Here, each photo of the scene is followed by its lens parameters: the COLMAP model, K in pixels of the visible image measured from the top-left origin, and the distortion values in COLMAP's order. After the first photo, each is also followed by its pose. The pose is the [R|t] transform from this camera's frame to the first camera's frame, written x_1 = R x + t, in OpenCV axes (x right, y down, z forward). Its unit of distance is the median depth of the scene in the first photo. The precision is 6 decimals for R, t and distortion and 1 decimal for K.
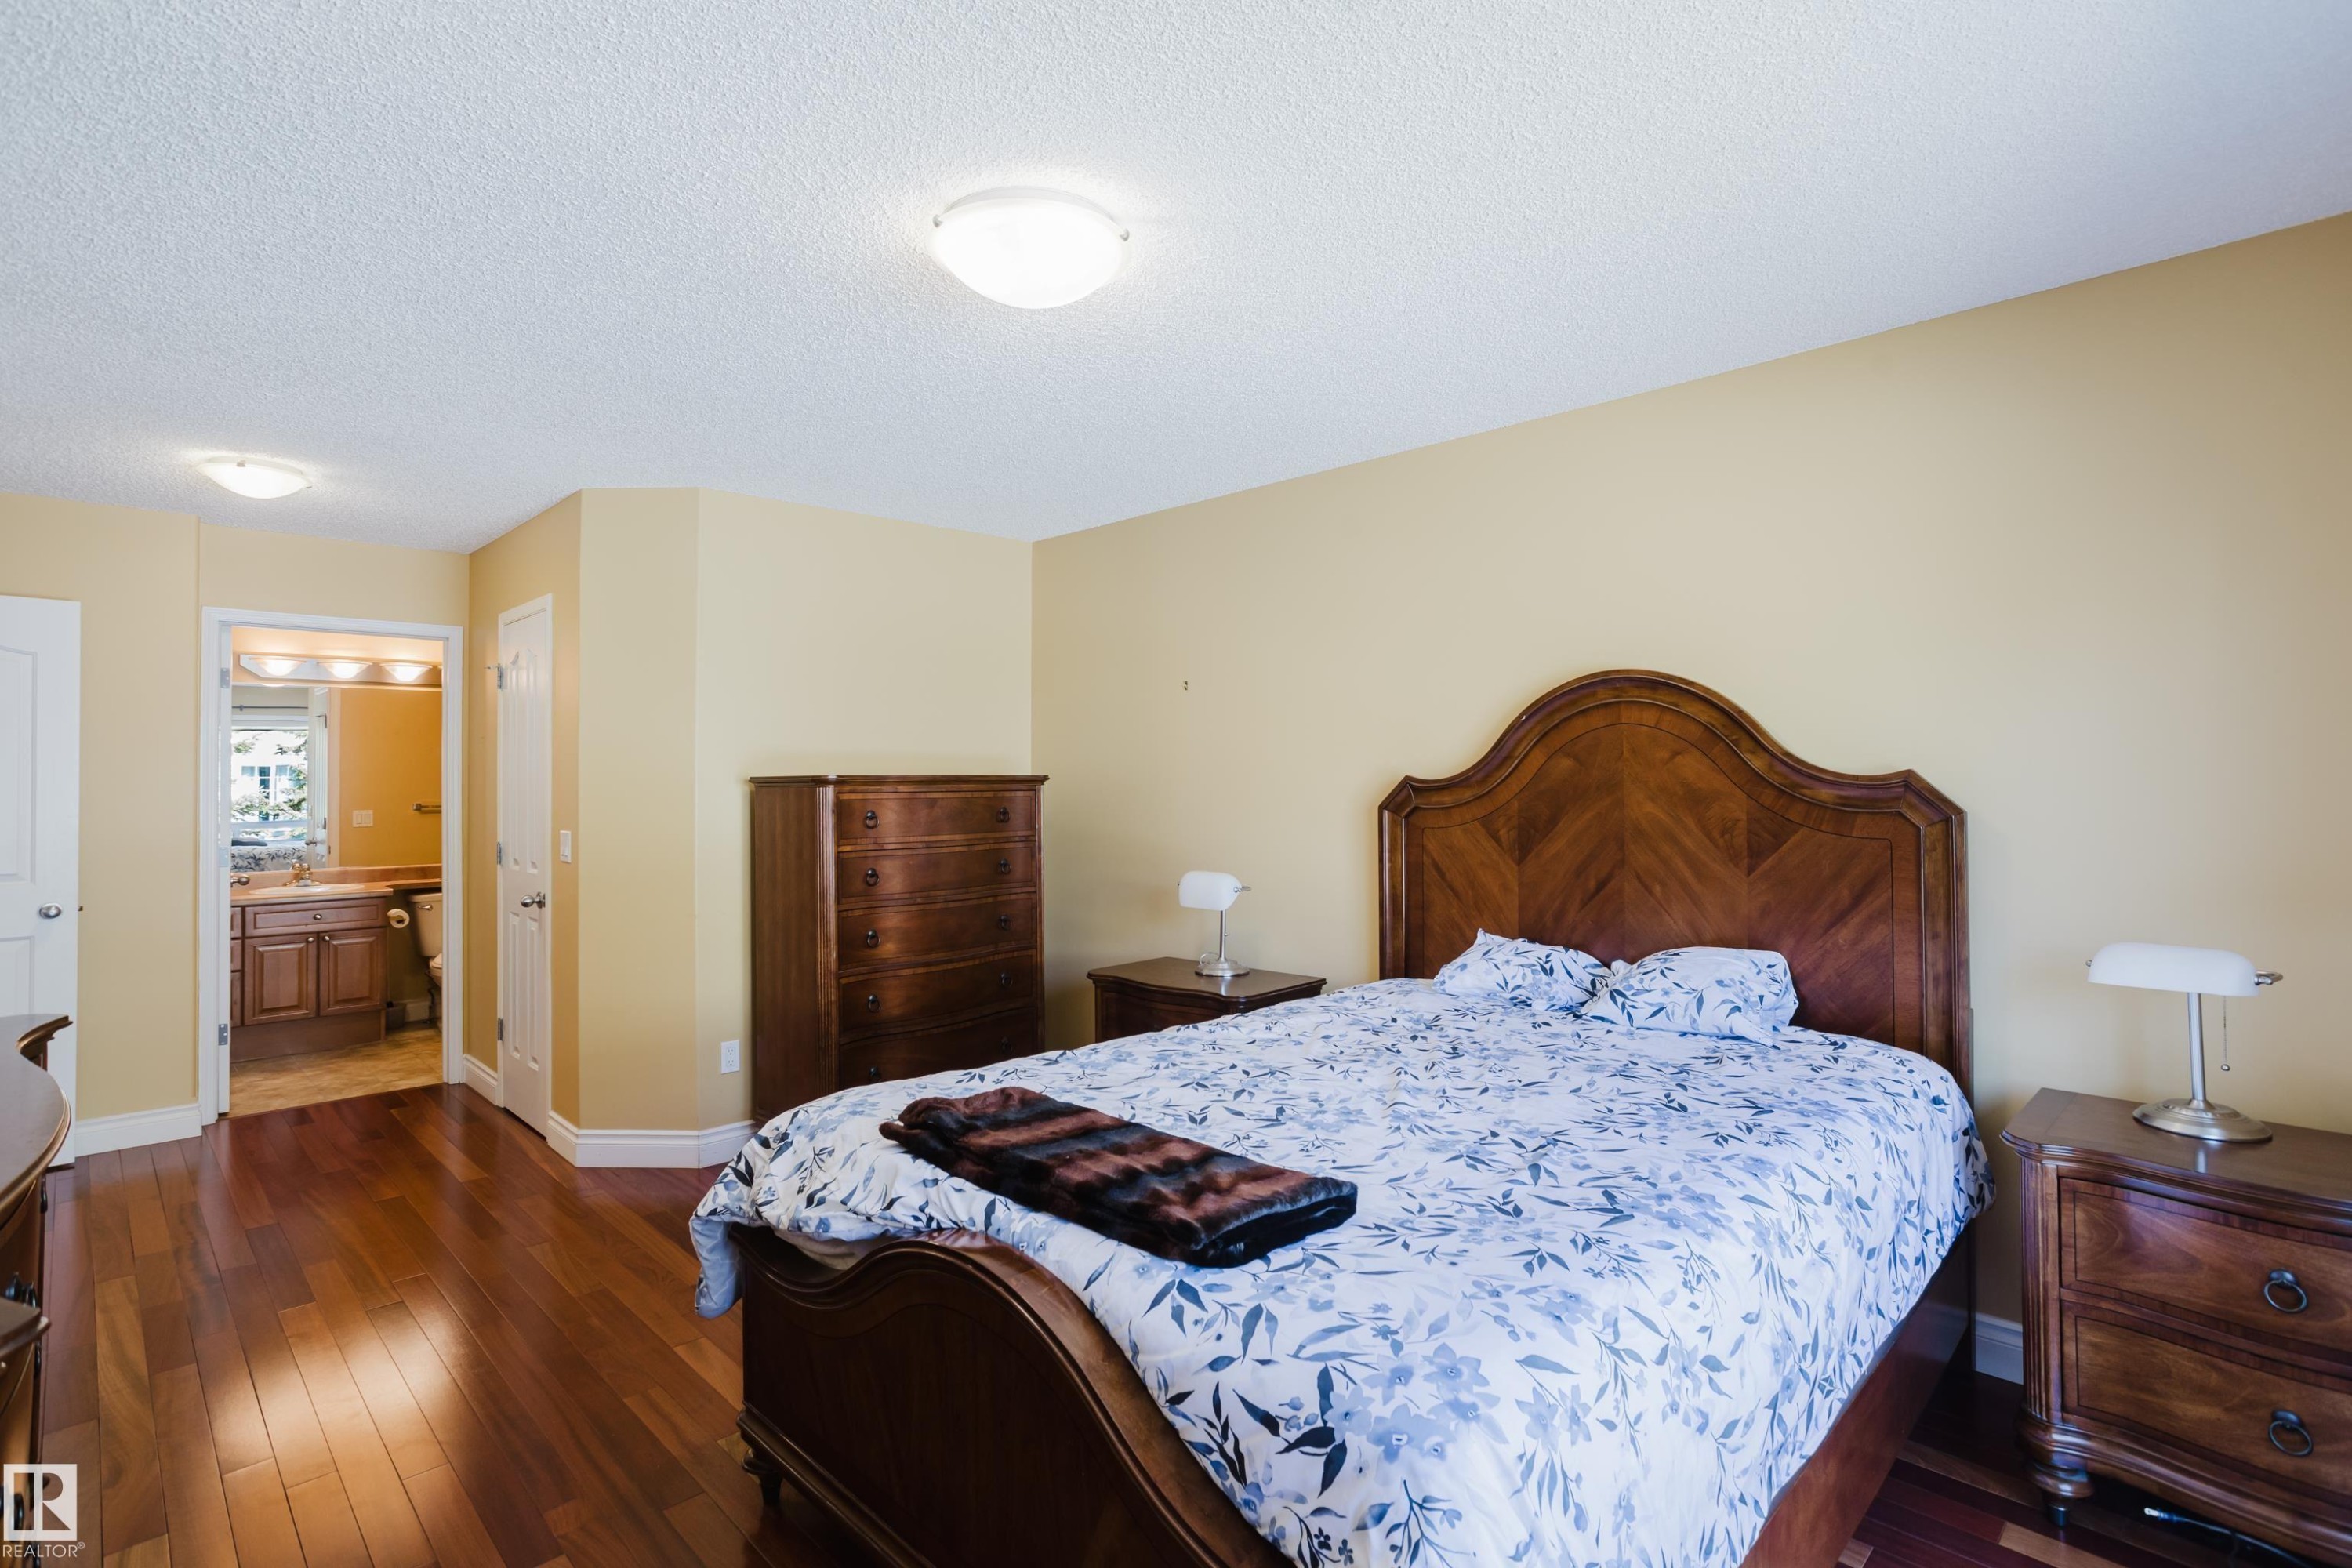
lens RADIAL K [[1136.0, 0, 1180.6], [0, 1136.0, 775.5], [0, 0, 1]] dist [-0.023474, 0.006187]
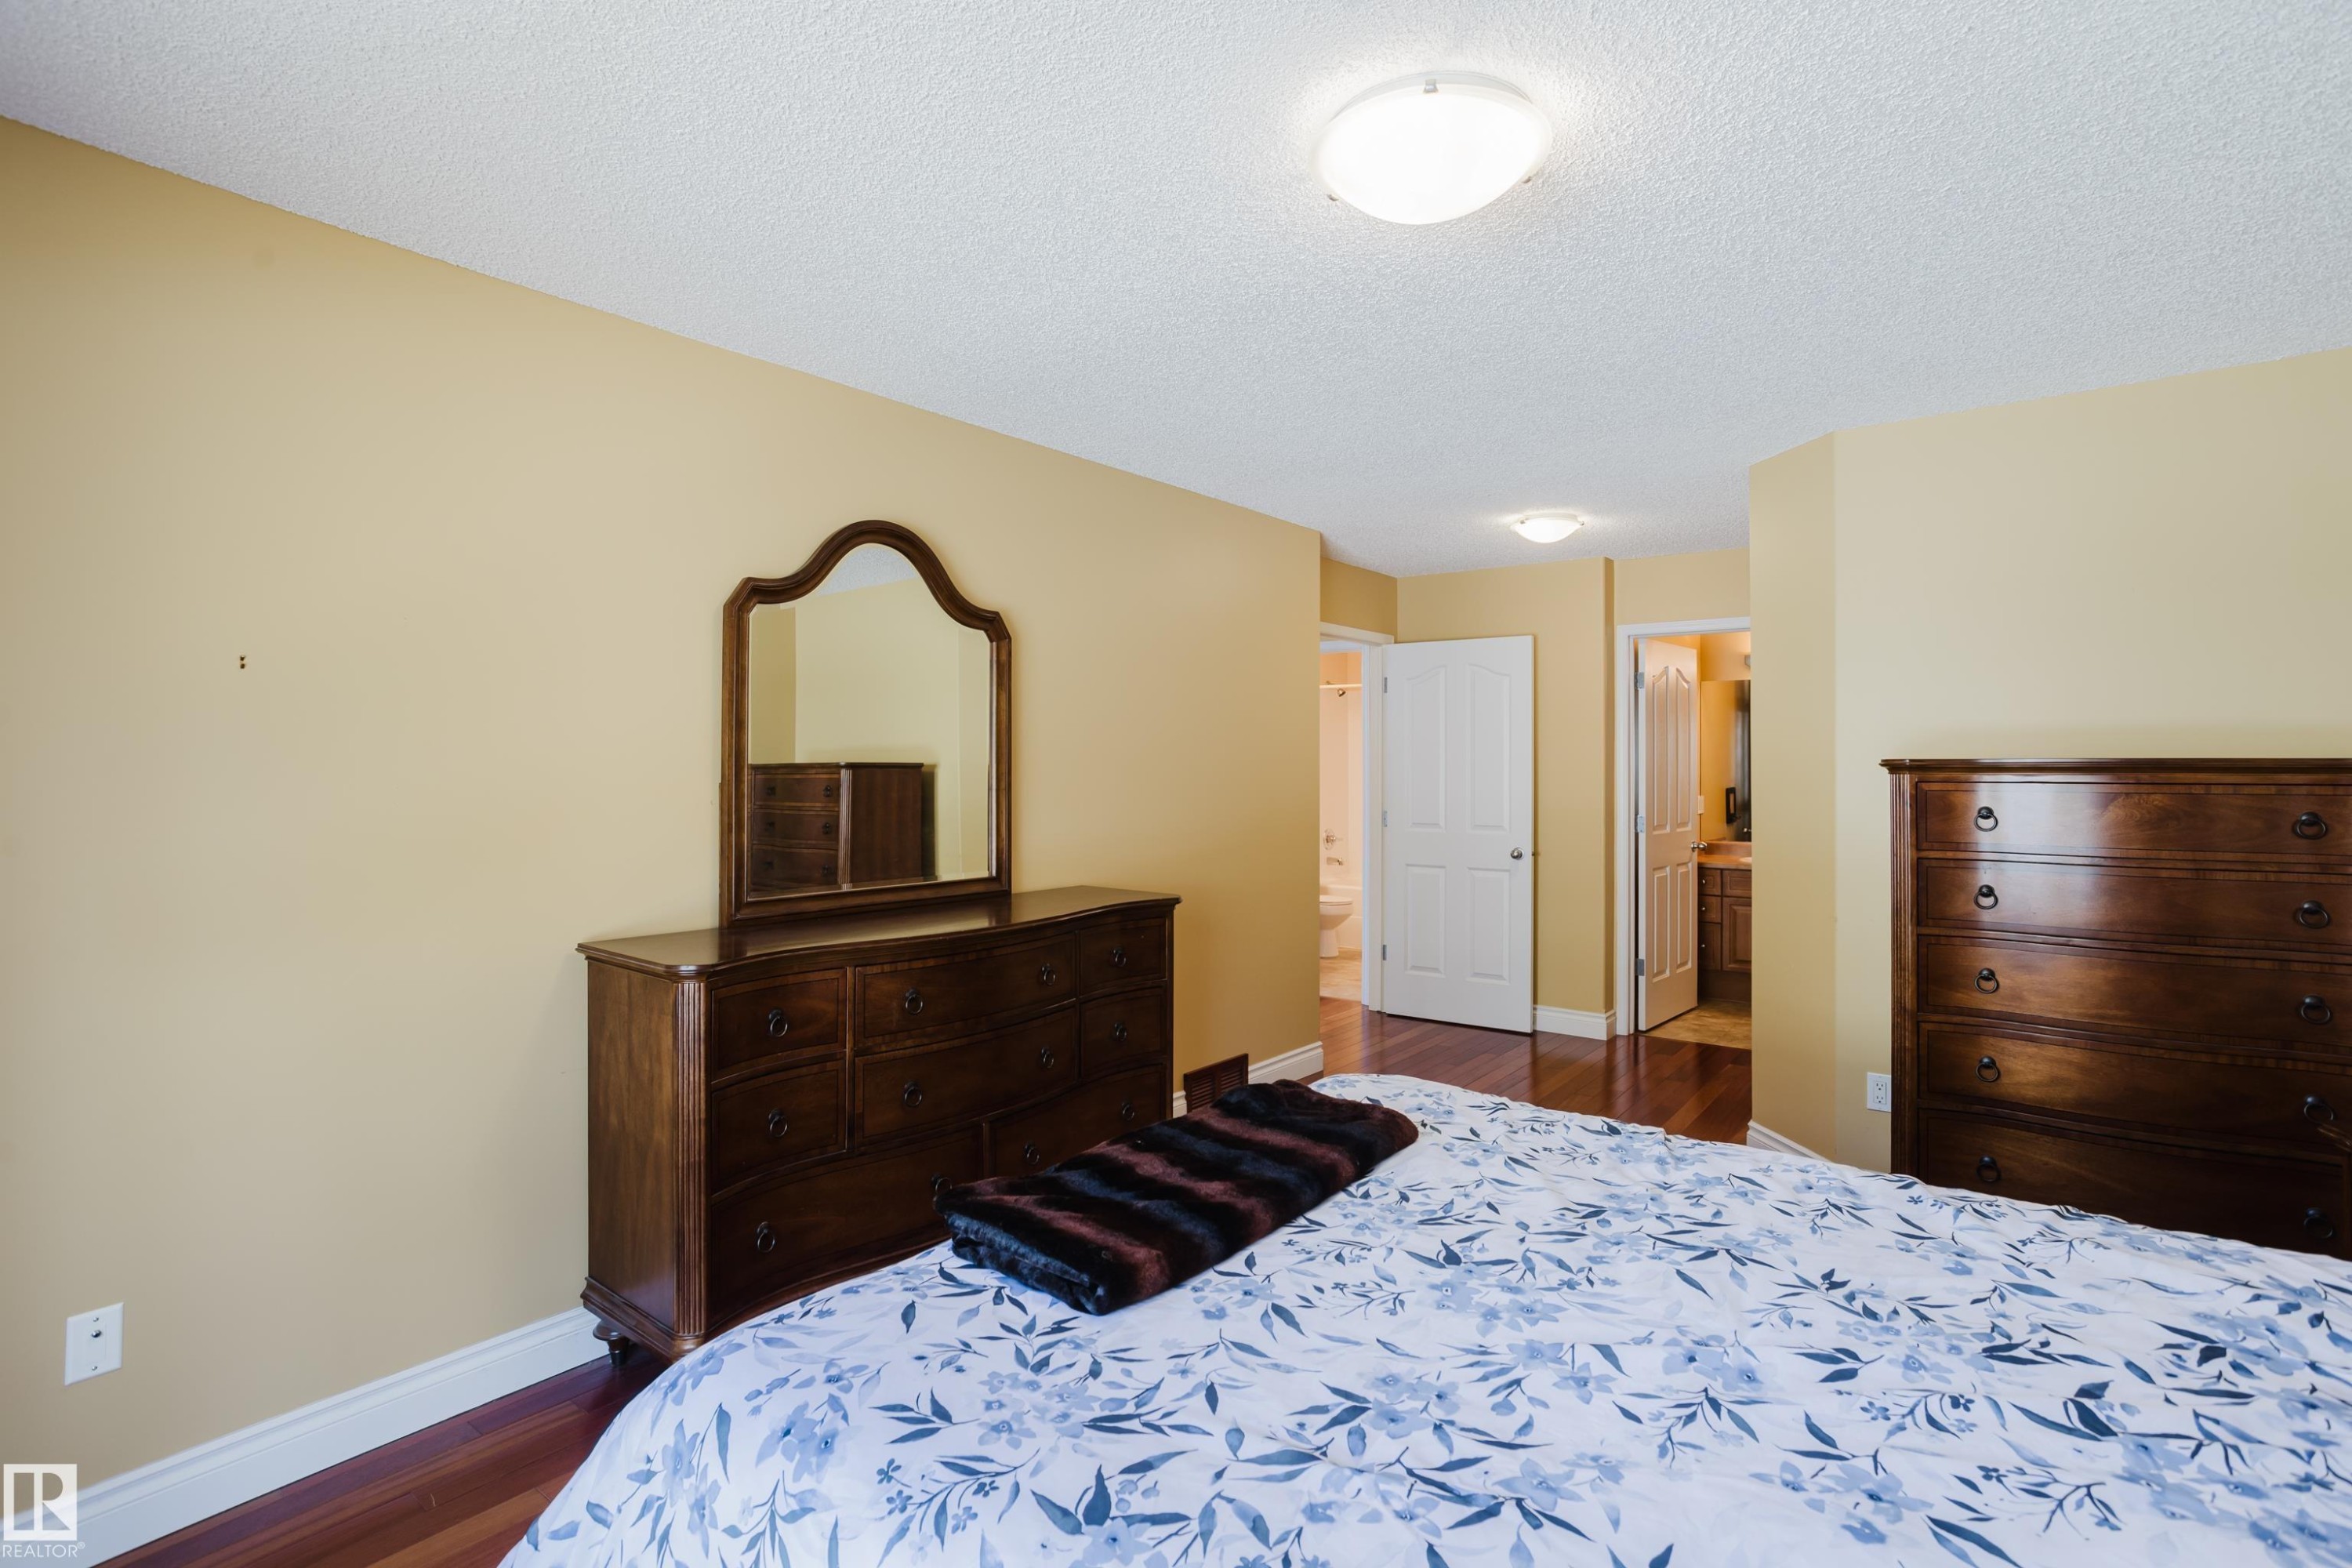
lens RADIAL K [[1136.0, 0, 1179.0], [0, 1136.0, 776.1], [0, 0, 1]] dist [-0.023474, 0.006187]
pose [[0.114408, 0.010990, -0.993373, 0.822945], [0.004135, 0.999925, 0.011538, 0.001129], [0.993425, -0.005427, 0.114354, 0.841580]]
